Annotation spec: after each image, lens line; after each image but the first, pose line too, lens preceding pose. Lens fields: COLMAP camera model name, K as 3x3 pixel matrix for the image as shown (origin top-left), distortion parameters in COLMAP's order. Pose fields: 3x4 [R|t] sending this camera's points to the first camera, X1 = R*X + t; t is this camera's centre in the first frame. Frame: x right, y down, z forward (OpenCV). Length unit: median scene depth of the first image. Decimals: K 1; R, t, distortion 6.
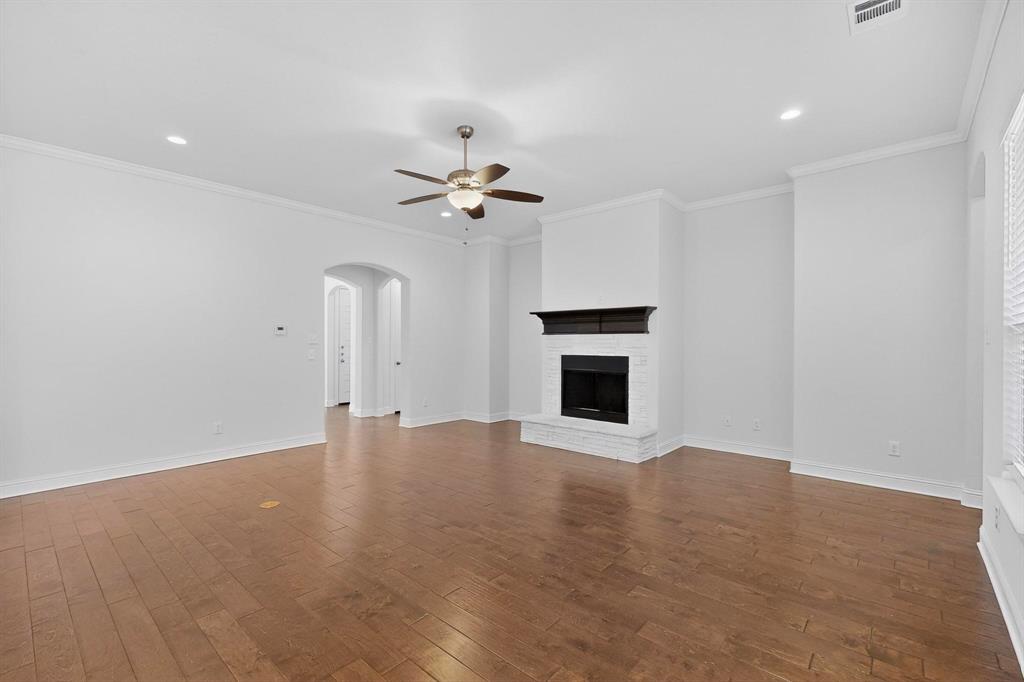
lens RADIAL K [[444.7, 0, 515.9], [0, 444.7, 342.6], [0, 0, 1]] dist [-0.003015, -0.000184]
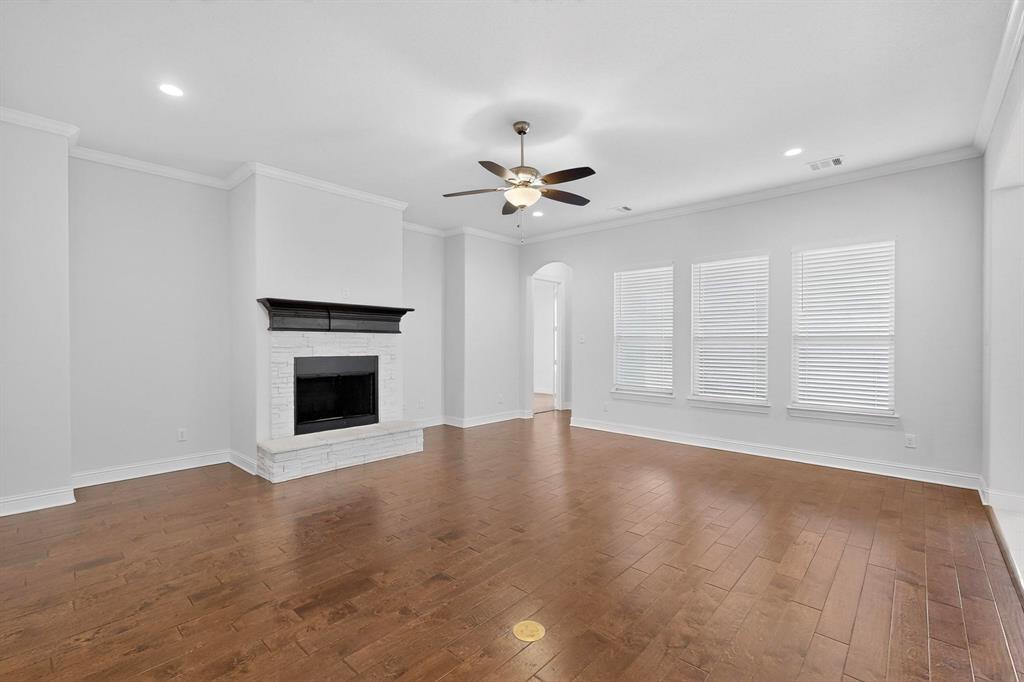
lens RADIAL K [[444.7, 0, 510.2], [0, 444.7, 347.3], [0, 0, 1]] dist [-0.003015, -0.000184]
pose [[0.028912, -0.007828, 0.999551, -0.694984], [0.000282, 0.999969, 0.007823, 0.004508], [-0.999582, 0.000055, 0.028913, 0.632179]]
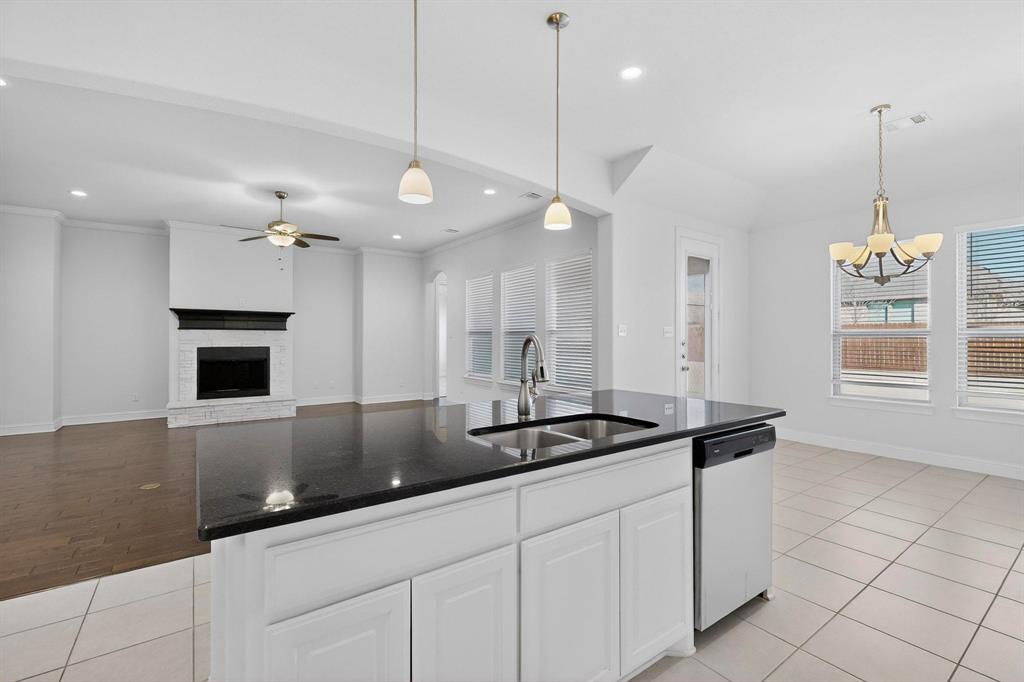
lens RADIAL K [[444.7, 0, 516.0], [0, 444.7, 338.5], [0, 0, 1]] dist [-0.003015, -0.000184]
pose [[0.230862, 0.002538, 0.972983, -0.869816], [0.001585, 0.999994, -0.002984, 0.010298], [-0.972985, 0.002232, 0.230856, -0.071810]]
